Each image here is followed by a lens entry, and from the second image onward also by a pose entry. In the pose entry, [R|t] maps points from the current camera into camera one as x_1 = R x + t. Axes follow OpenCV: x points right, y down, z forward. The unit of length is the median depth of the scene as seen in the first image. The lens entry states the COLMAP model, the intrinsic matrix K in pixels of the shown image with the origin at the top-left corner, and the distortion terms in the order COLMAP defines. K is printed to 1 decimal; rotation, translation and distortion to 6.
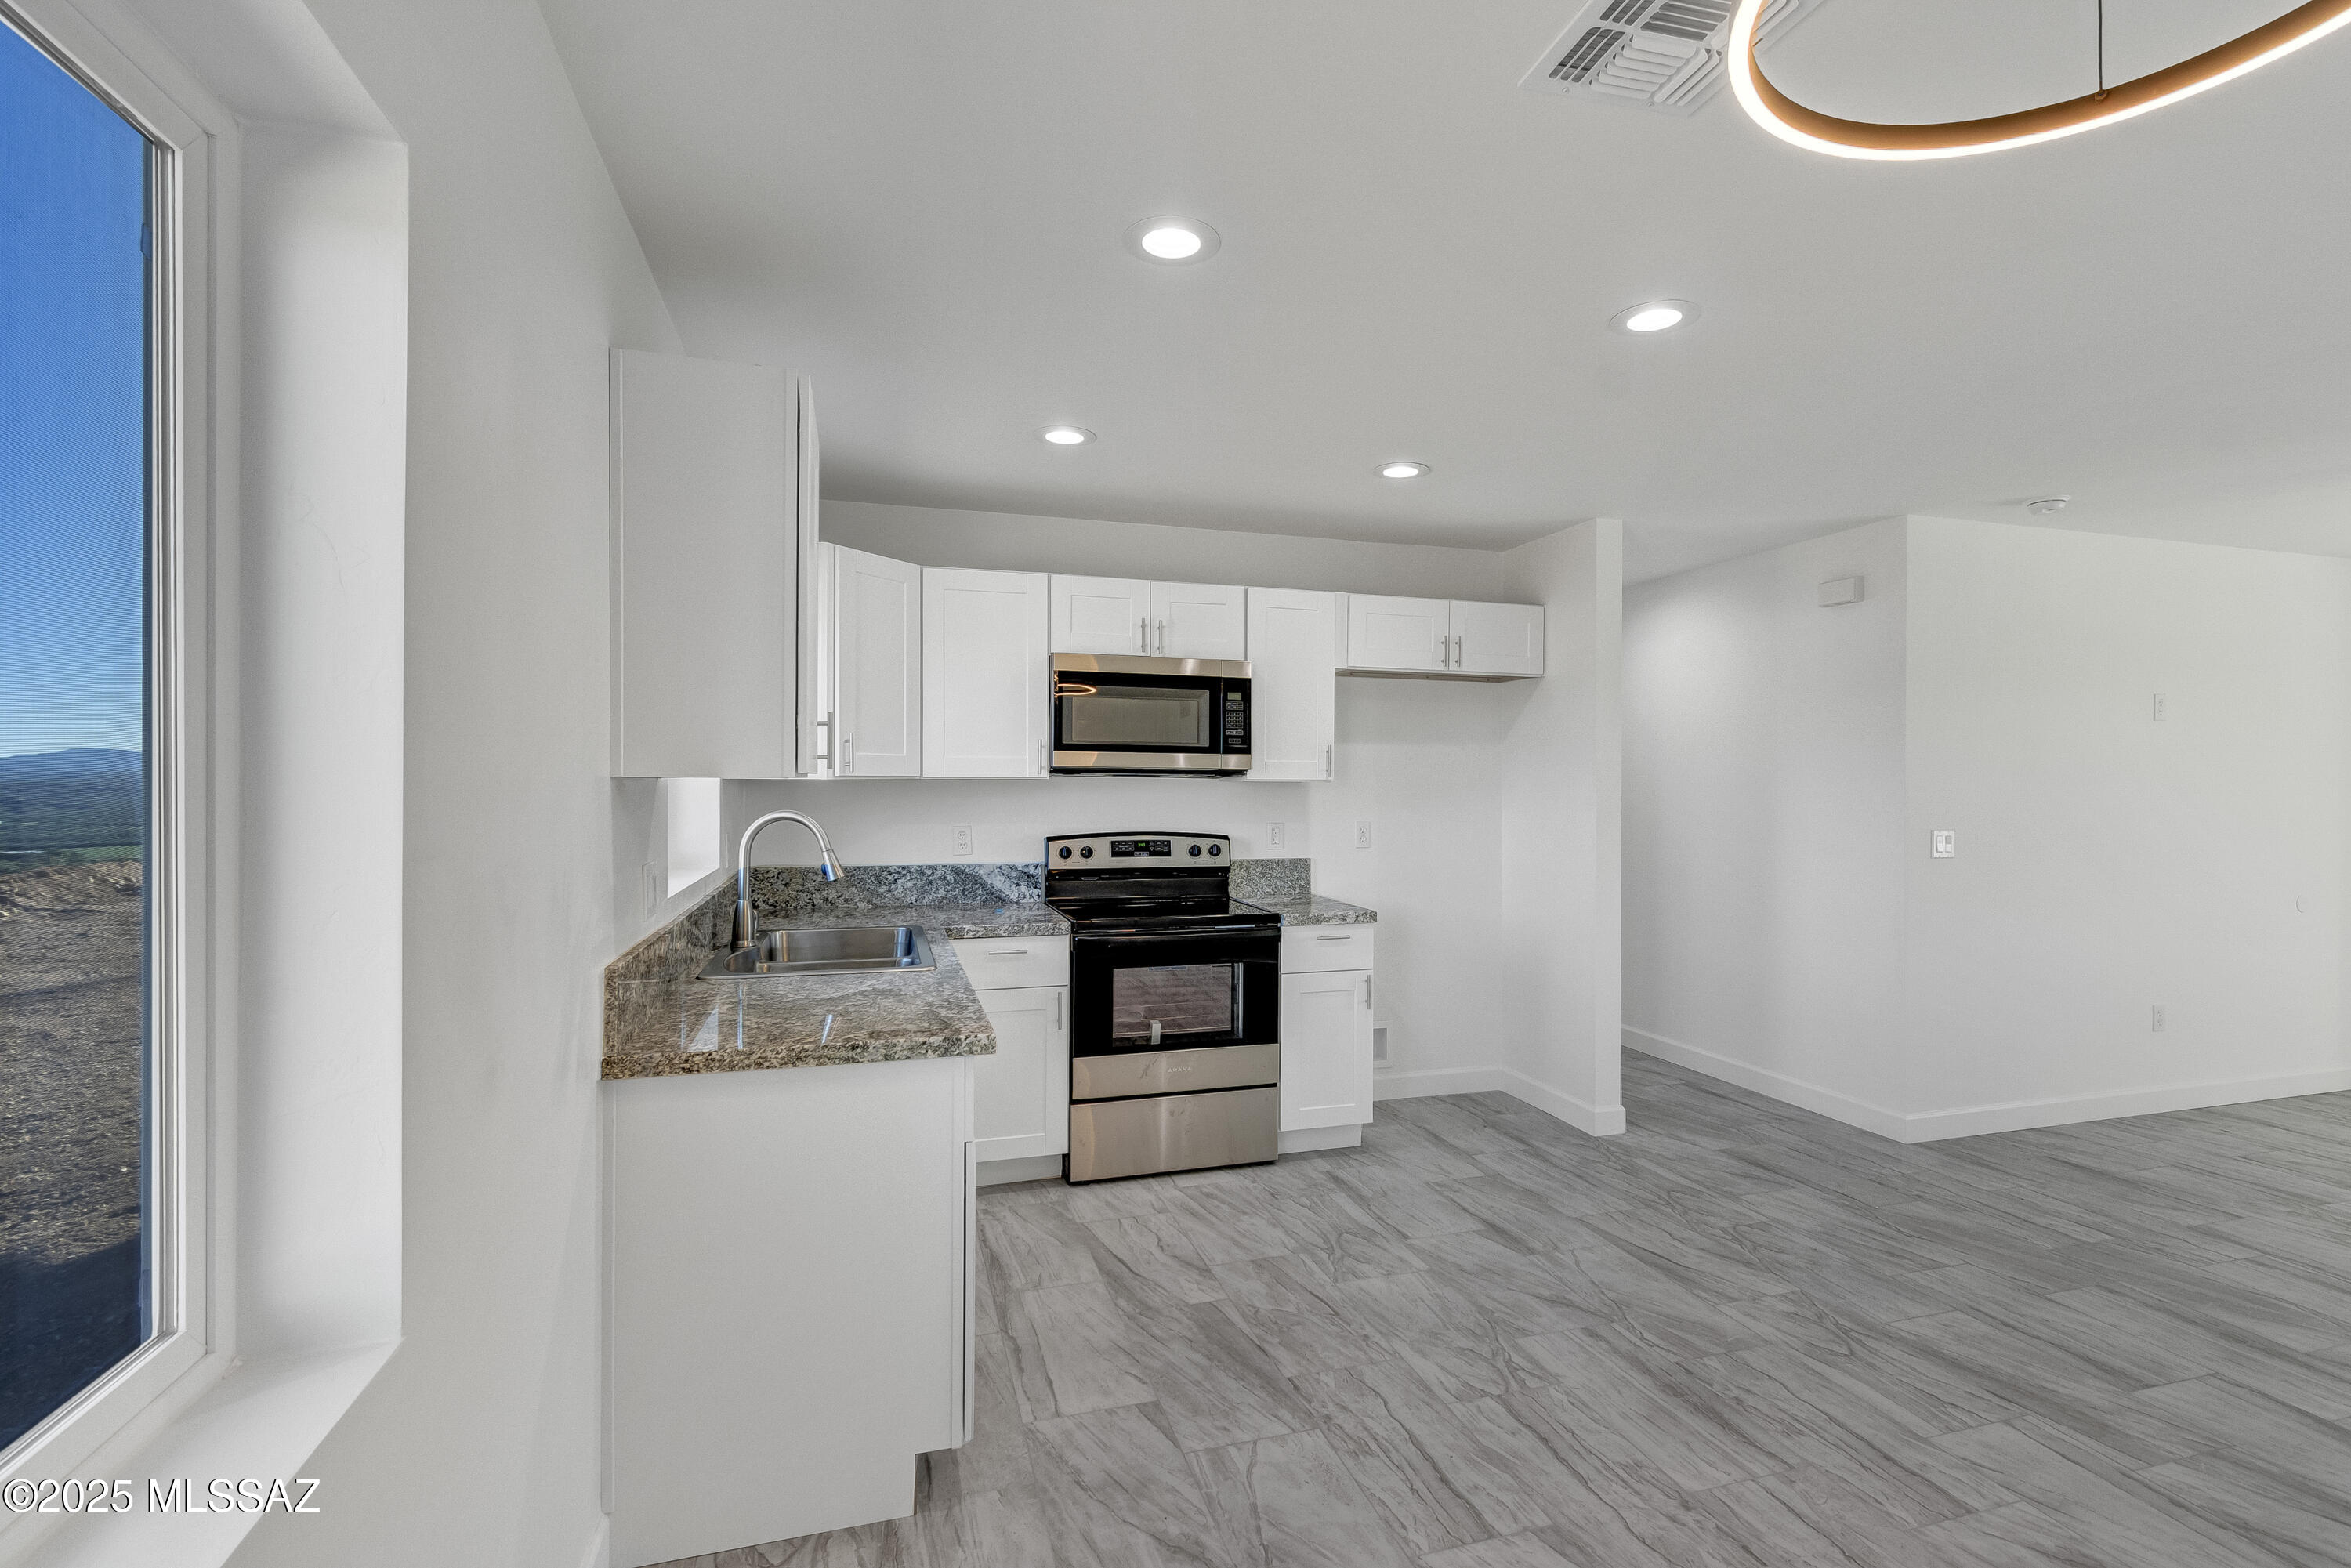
lens RADIAL K [[1072.2, 0, 1210.6], [0, 1072.2, 793.1], [0, 0, 1]] dist [0.004033, -0.000027]
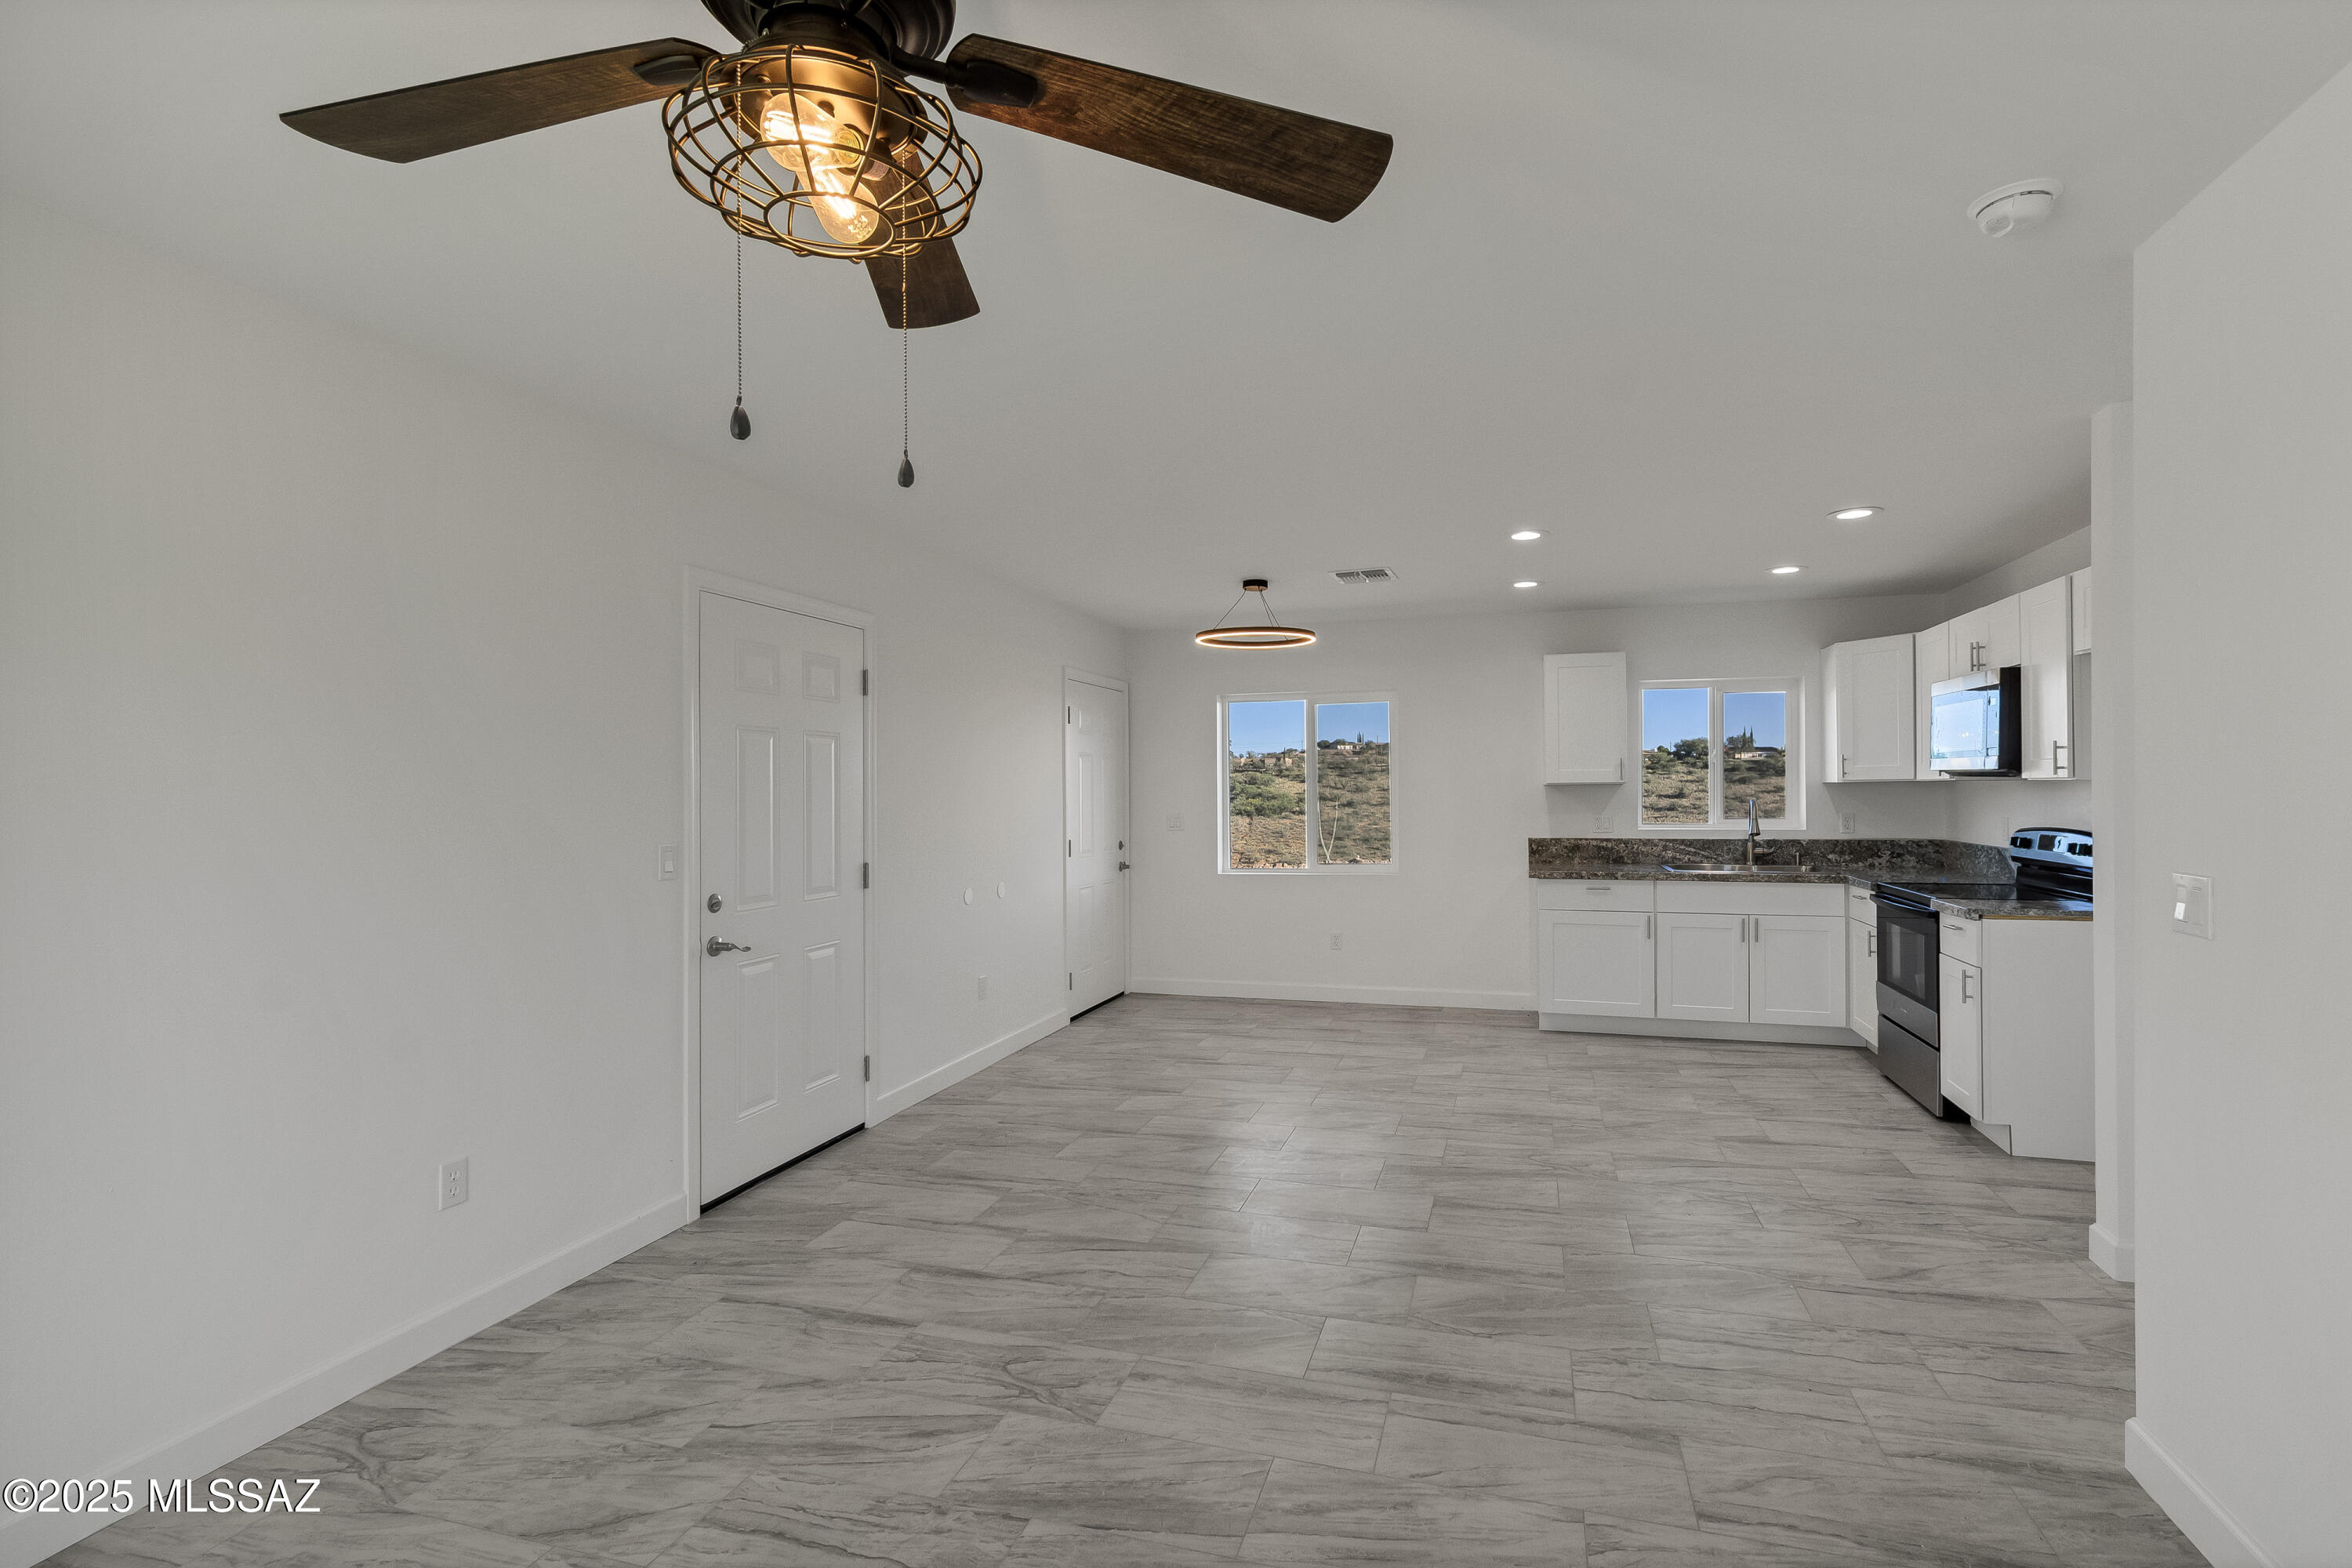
lens RADIAL K [[1078.7, 0, 1217.5], [0, 1078.7, 790.0], [0, 0, 1]] dist [0.005844, -0.000287]
pose [[-0.548132, 0.000199, -0.836392, 1.468137], [-0.002595, 0.999995, 0.001938, -0.001165], [0.836388, 0.003232, -0.548128, 1.017236]]
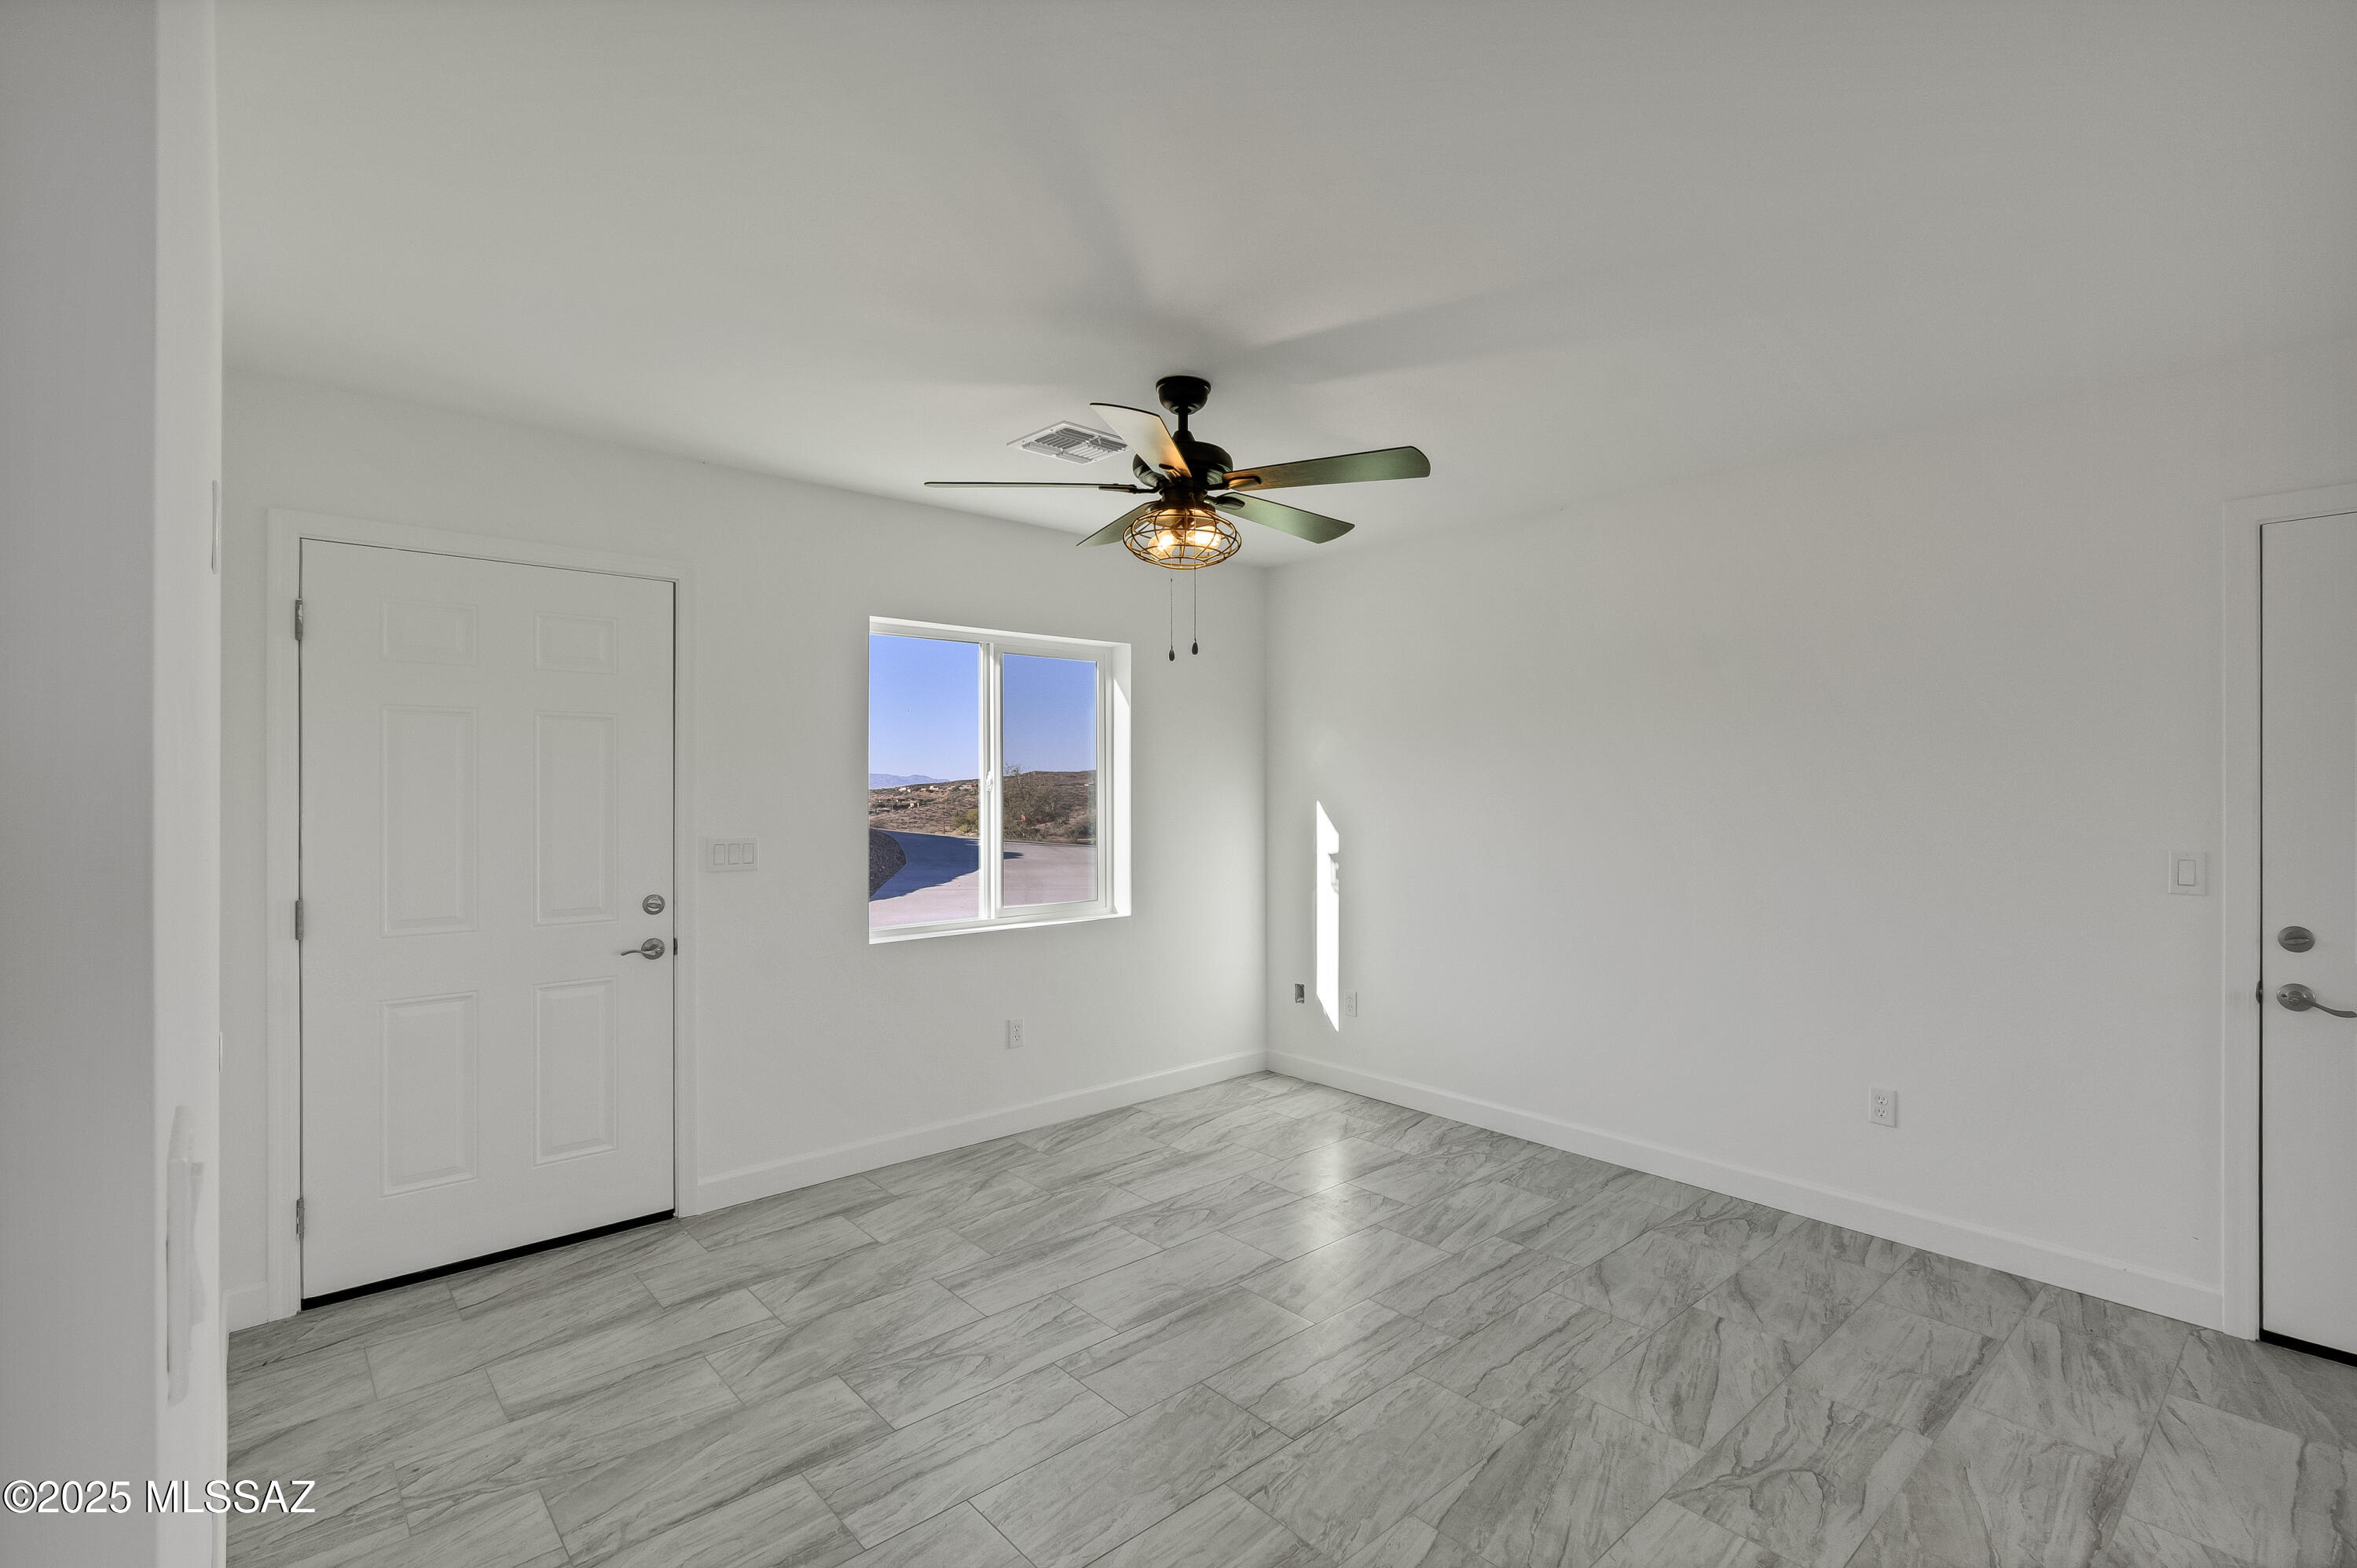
lens RADIAL K [[1076.5, 0, 1218.4], [0, 1076.5, 793.9], [0, 0, 1]] dist [0.008933, -0.006785]
pose [[-0.429794, -0.015116, 0.902801, 0.586651], [0.004059, 0.999817, 0.018672, -0.011433], [-0.902918, 0.011689, -0.429654, 1.064211]]
